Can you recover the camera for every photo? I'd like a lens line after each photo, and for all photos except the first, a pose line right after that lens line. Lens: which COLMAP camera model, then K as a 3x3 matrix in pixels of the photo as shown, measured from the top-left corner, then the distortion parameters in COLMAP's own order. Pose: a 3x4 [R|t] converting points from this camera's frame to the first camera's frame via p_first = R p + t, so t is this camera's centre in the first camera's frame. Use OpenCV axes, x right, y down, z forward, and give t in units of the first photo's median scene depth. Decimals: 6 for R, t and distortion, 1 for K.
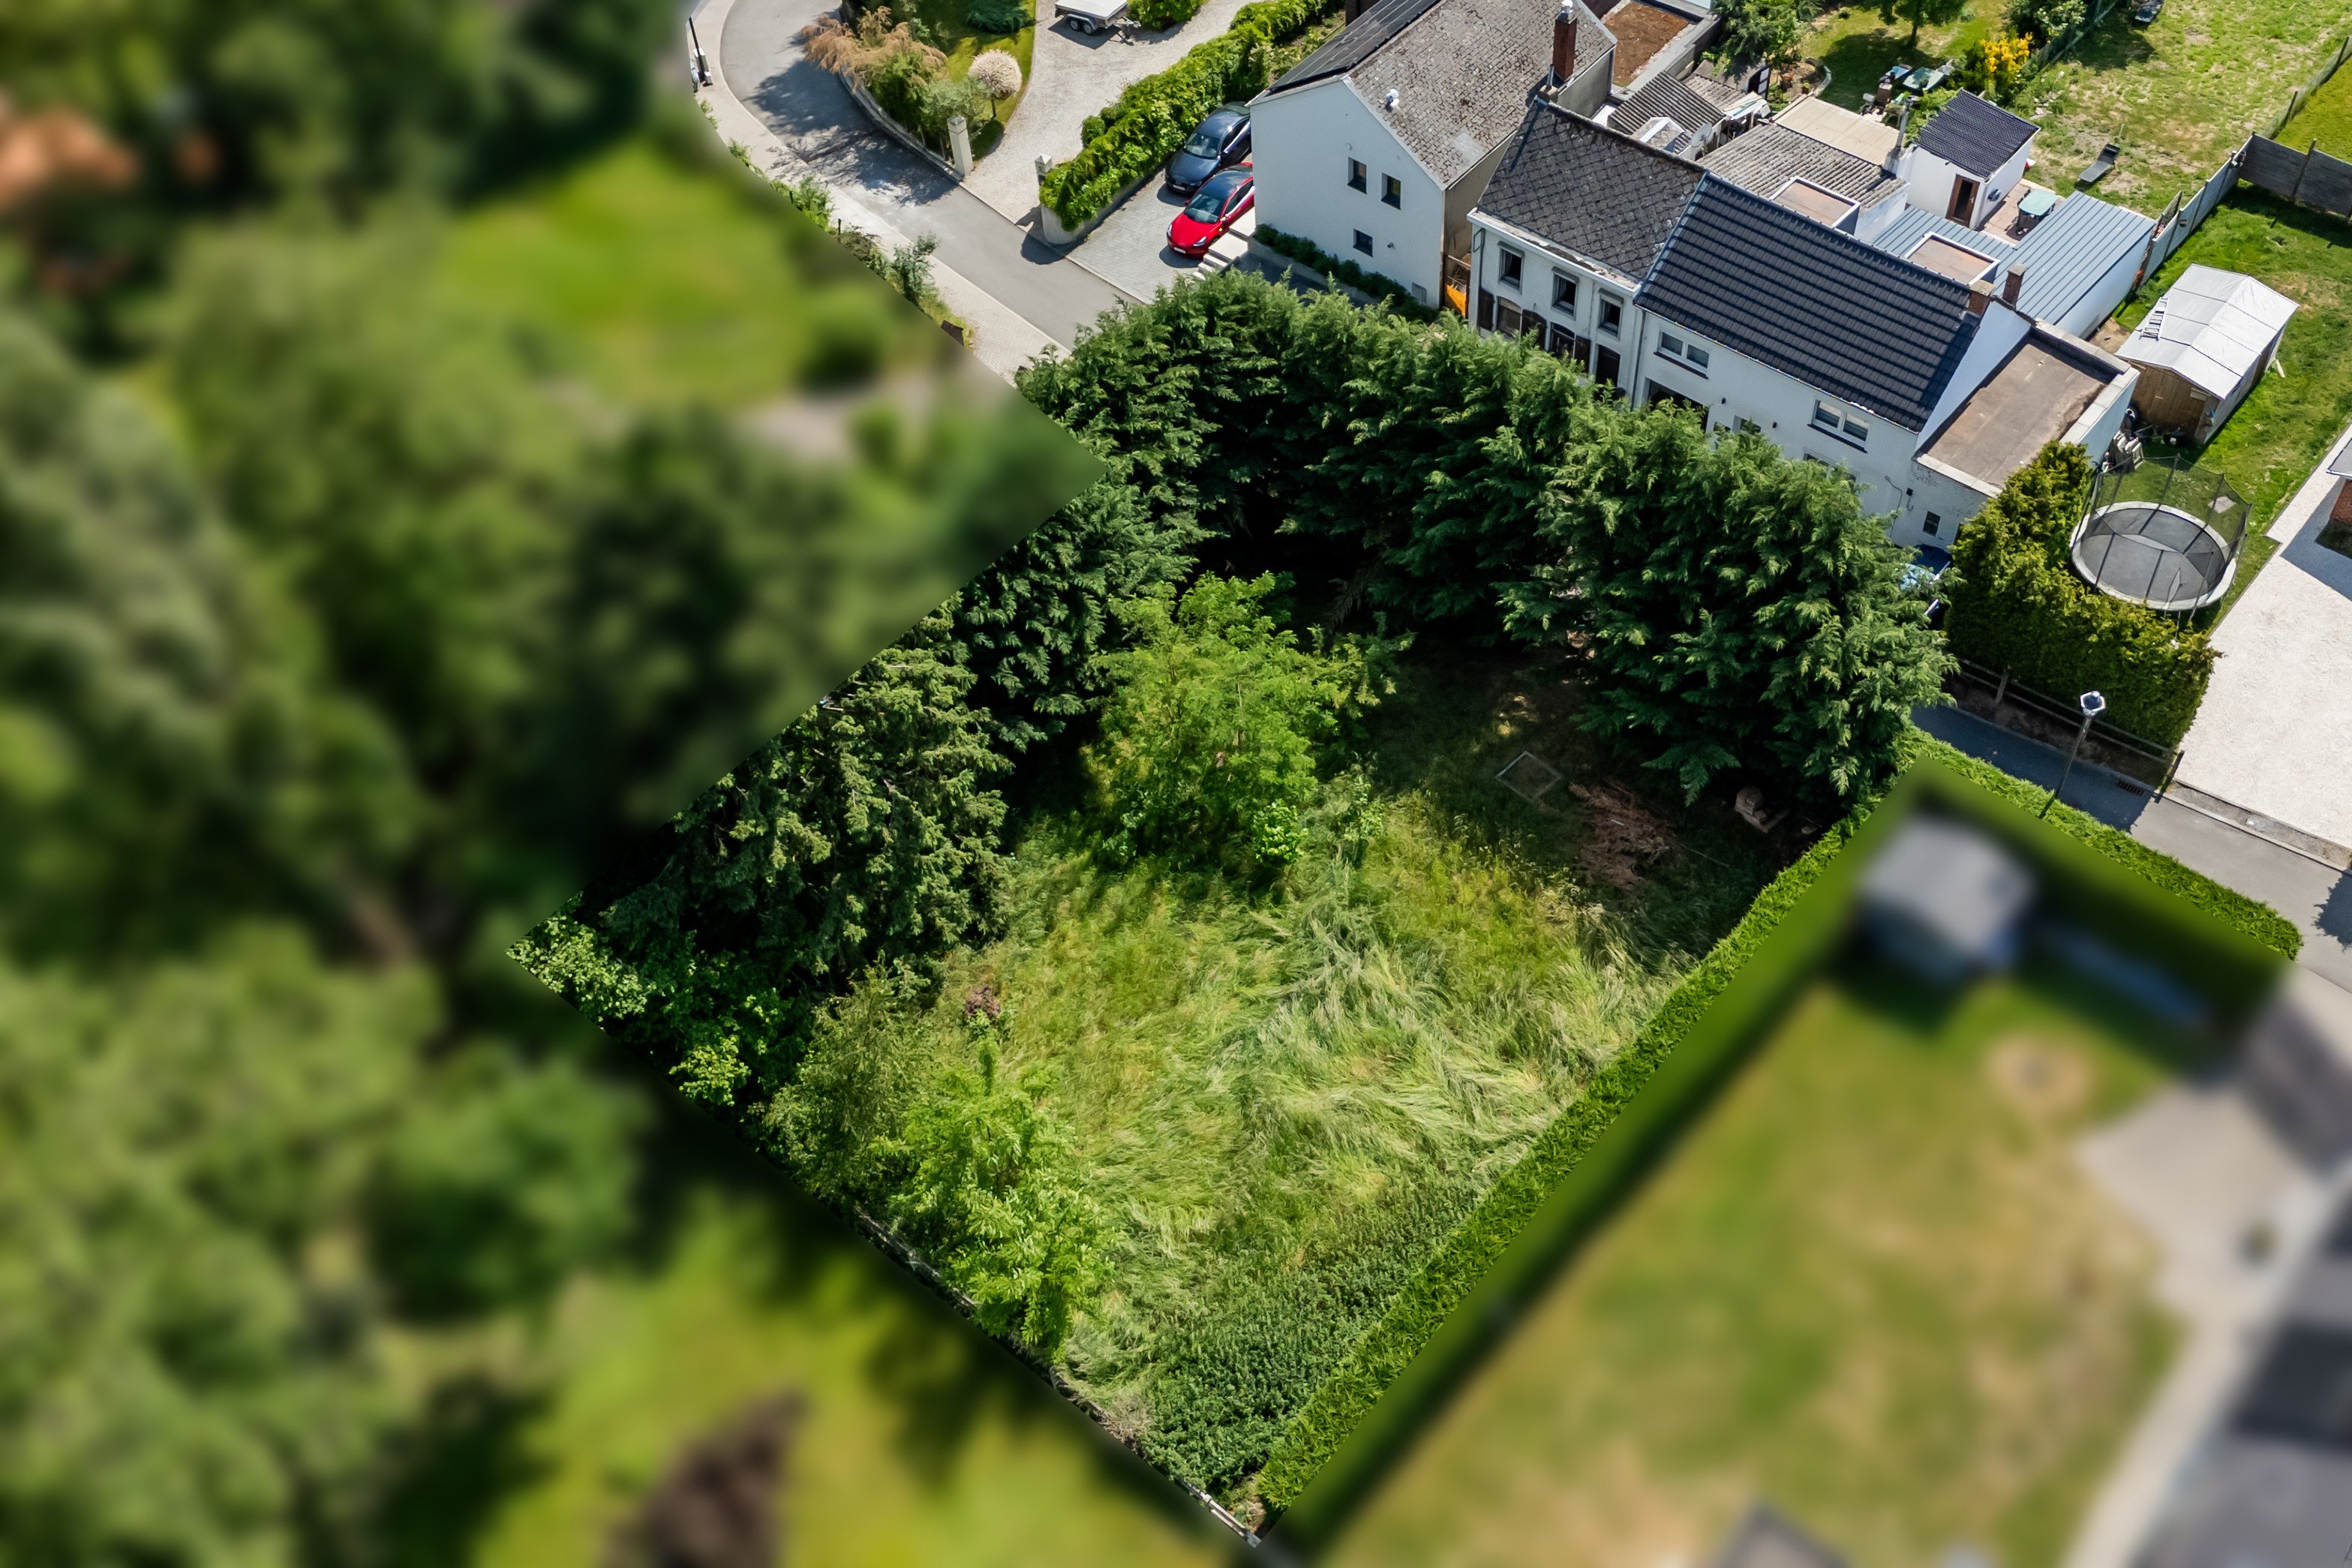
lens RADIAL K [[2060.0, 0, 1176.0], [0, 2060.0, 784.0], [0, 0, 1]] dist [0.017579, -0.017267]
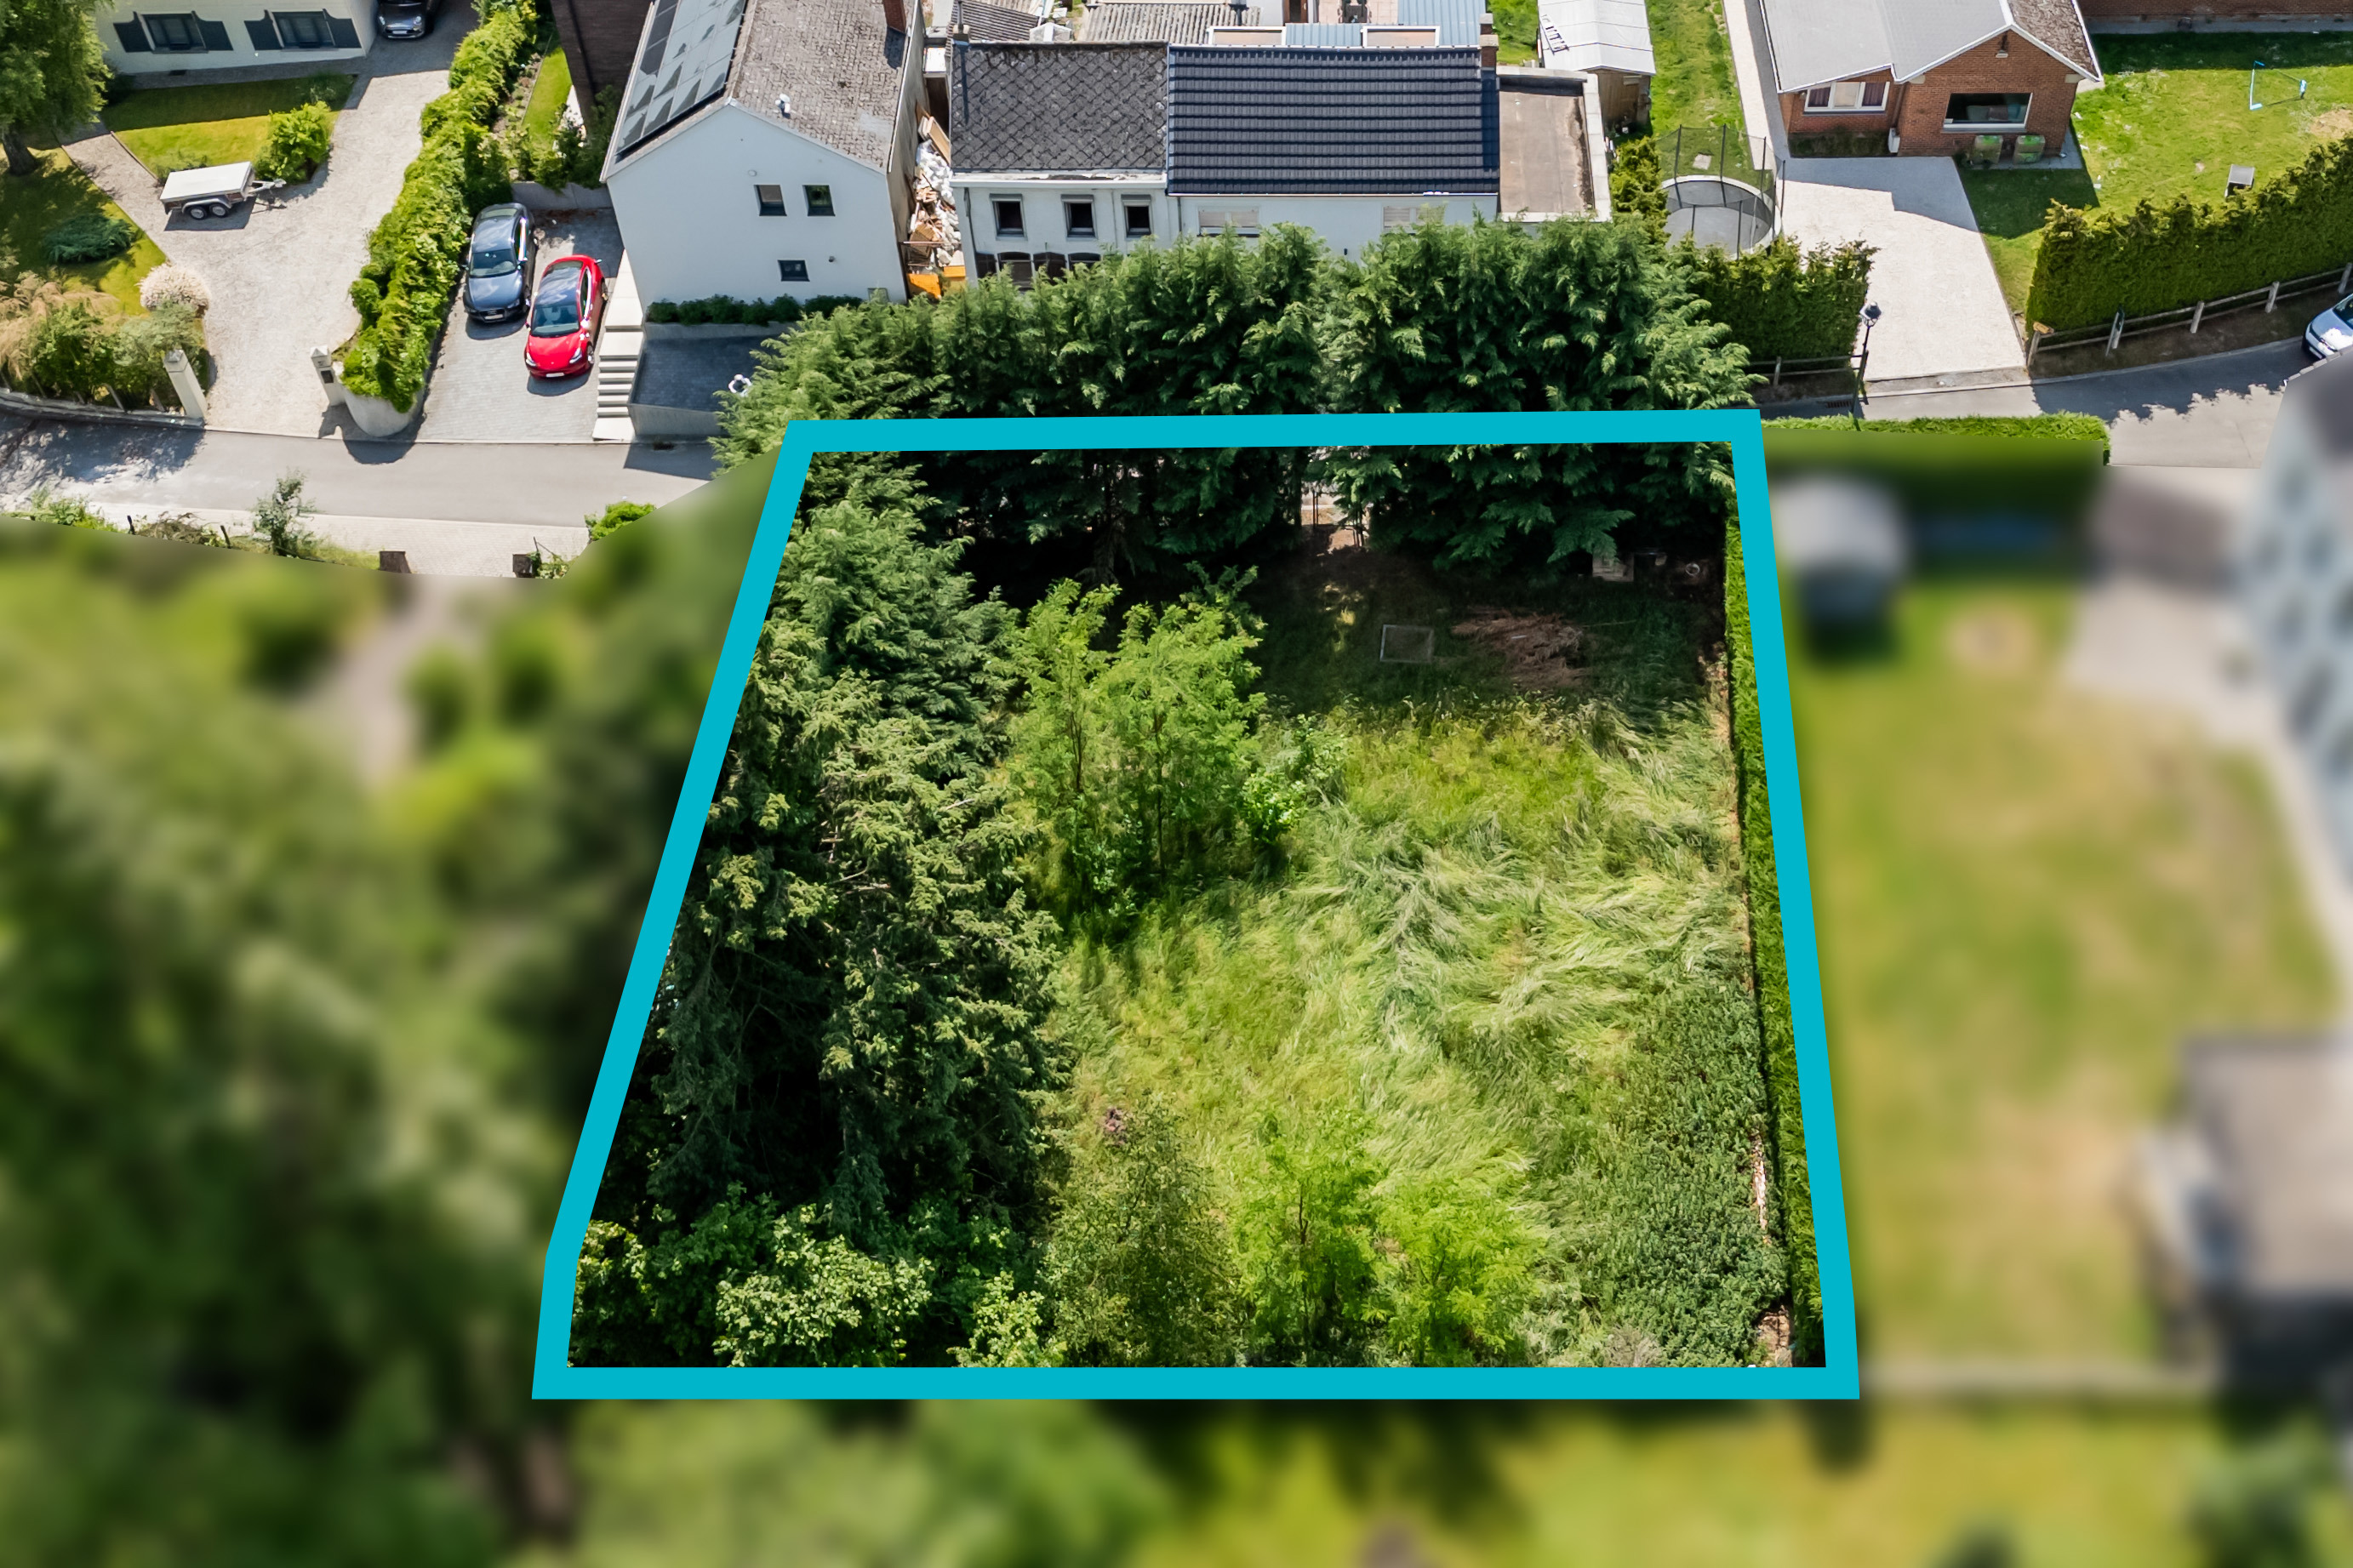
lens RADIAL K [[2356.5, 0, 1176.5], [0, 2356.5, 784.0], [0, 0, 1]] dist [0.002004, -0.007792]
pose [[0.779836, -0.460986, 0.423494, -0.375991], [0.483086, 0.873432, 0.061186, -0.060709], [-0.398100, 0.156869, 0.903830, 0.056278]]
